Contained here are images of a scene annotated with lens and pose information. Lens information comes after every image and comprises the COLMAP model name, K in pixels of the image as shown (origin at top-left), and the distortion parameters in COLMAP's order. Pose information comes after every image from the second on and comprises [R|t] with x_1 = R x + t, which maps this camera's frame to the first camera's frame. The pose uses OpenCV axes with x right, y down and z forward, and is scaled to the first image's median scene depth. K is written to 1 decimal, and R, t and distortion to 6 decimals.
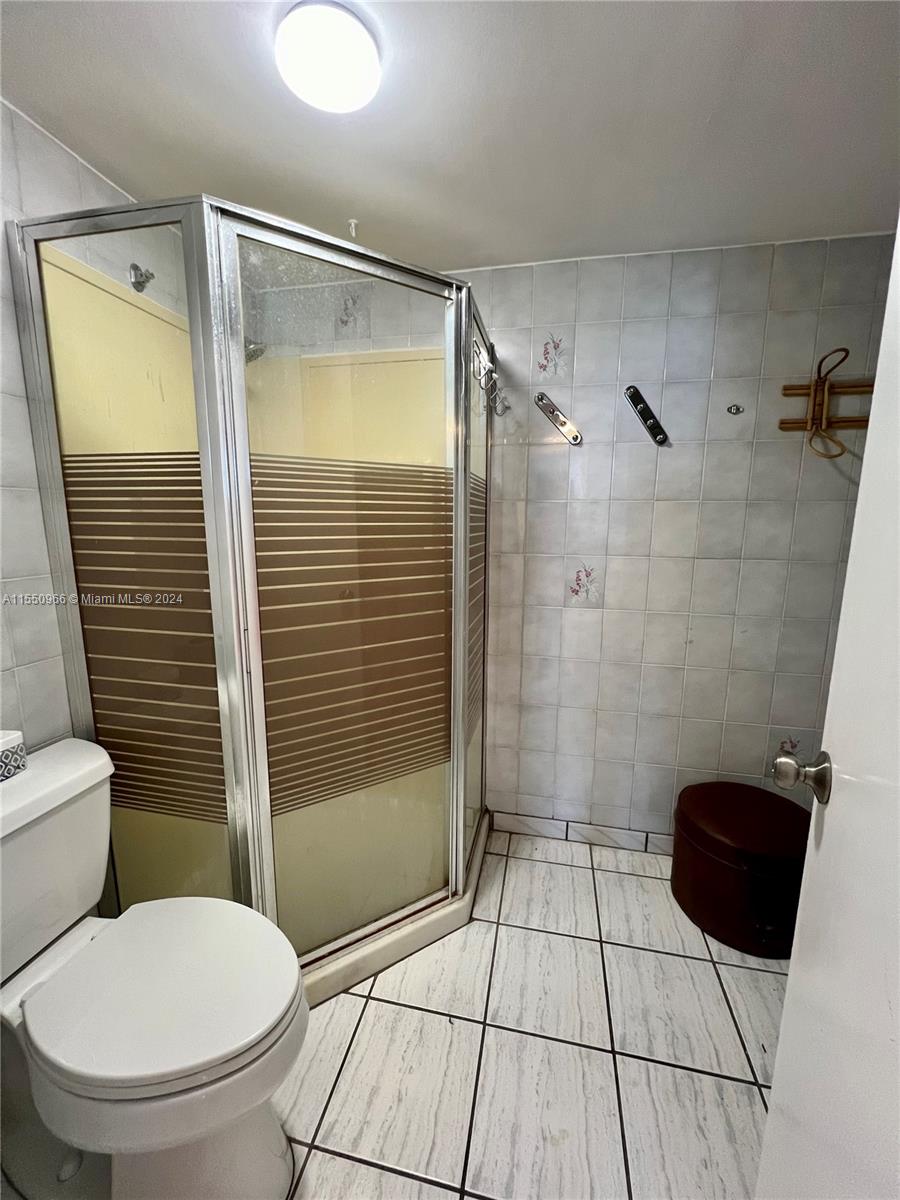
lens RADIAL K [[477.1, 0, 450.0], [0, 477.1, 600.0], [0, 0, 1]] dist [-0.001321, 0.000198]
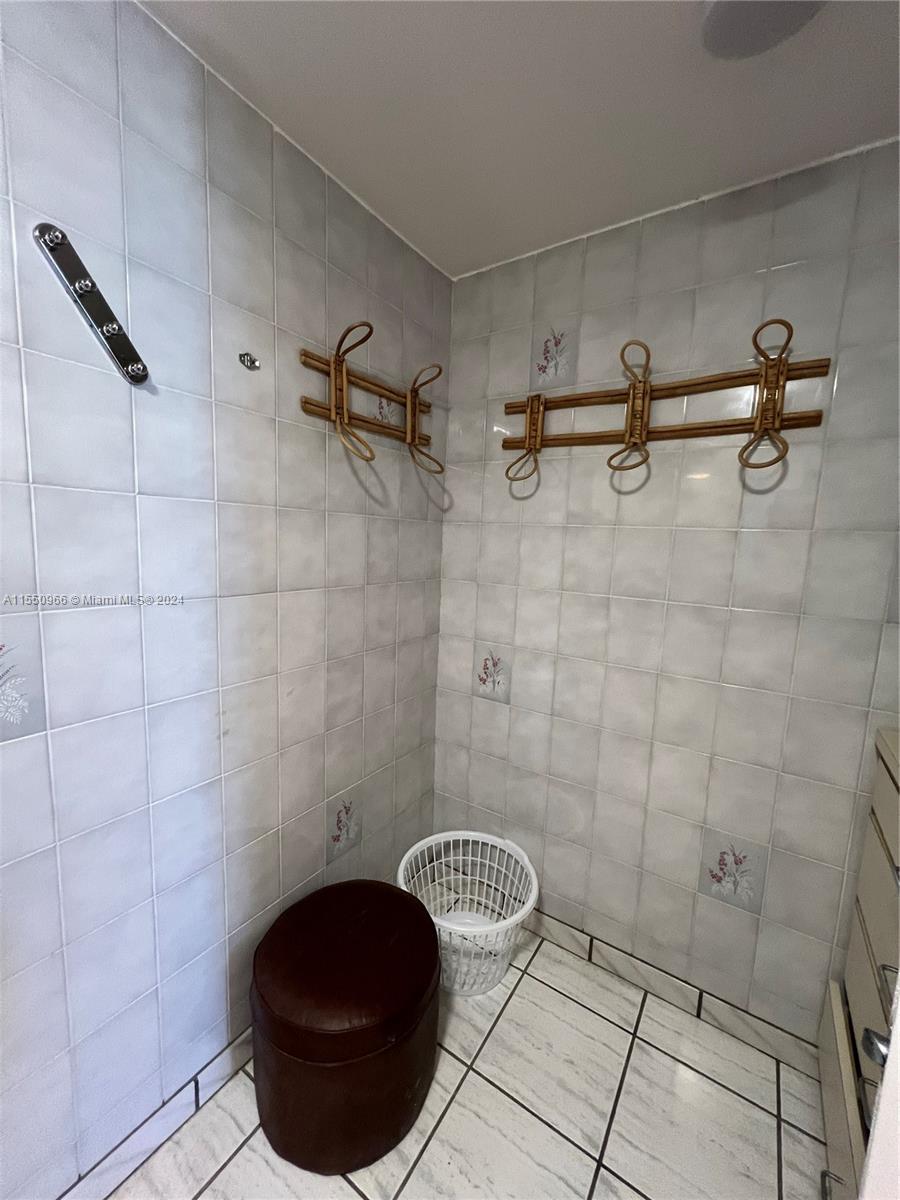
lens RADIAL K [[477.1, 0, 450.0], [0, 477.1, 600.0], [0, 0, 1]] dist [-0.001321, 0.000198]
pose [[0.362140, -0.111216, 0.925465, 0.067795], [0.124254, 0.989756, 0.070321, -0.091544], [-0.923805, 0.089527, 0.372249, 0.522820]]
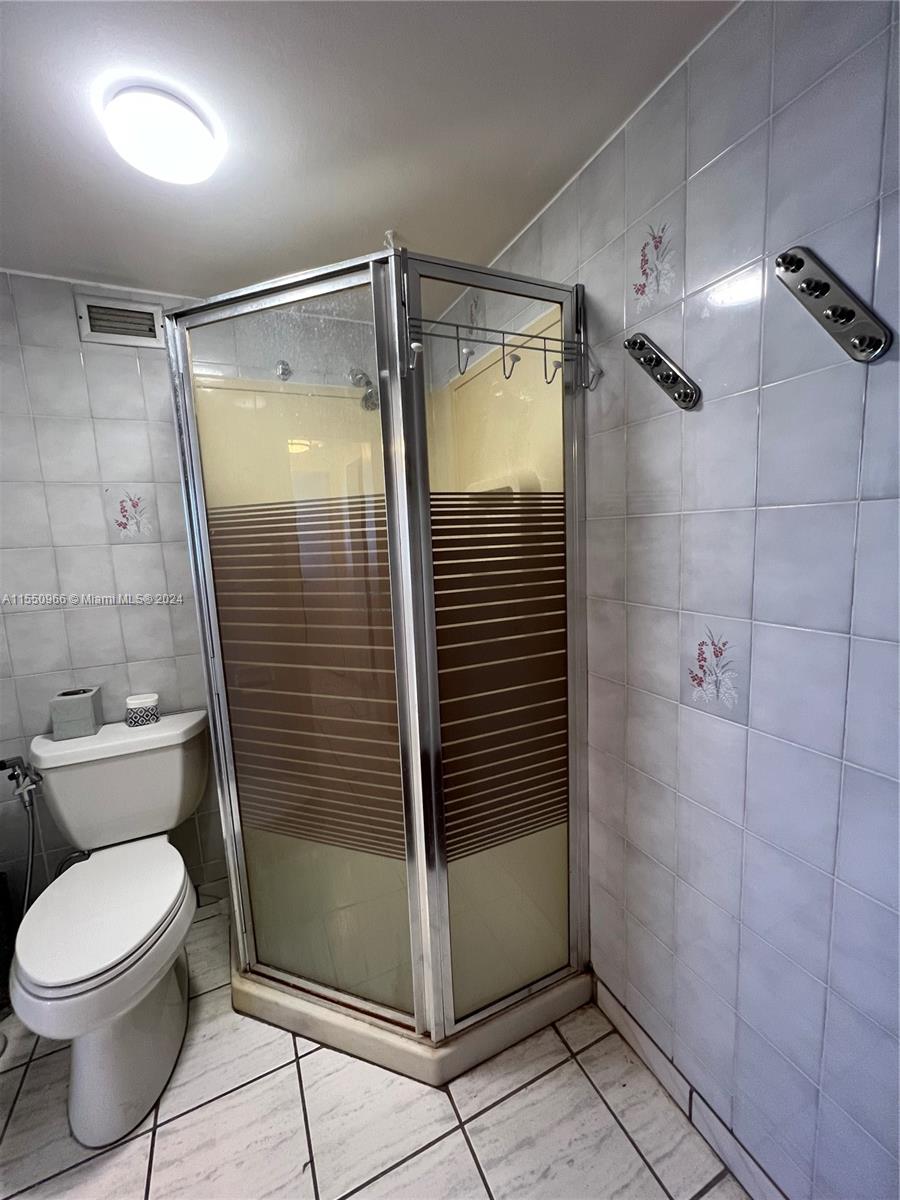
lens RADIAL K [[477.1, 0, 450.0], [0, 477.1, 600.0], [0, 0, 1]] dist [-0.001321, 0.000198]
pose [[0.605623, 0.074160, -0.792289, 0.556797], [-0.085944, 0.995920, 0.027525, -0.106187], [0.791097, 0.051422, 0.609525, 0.487047]]
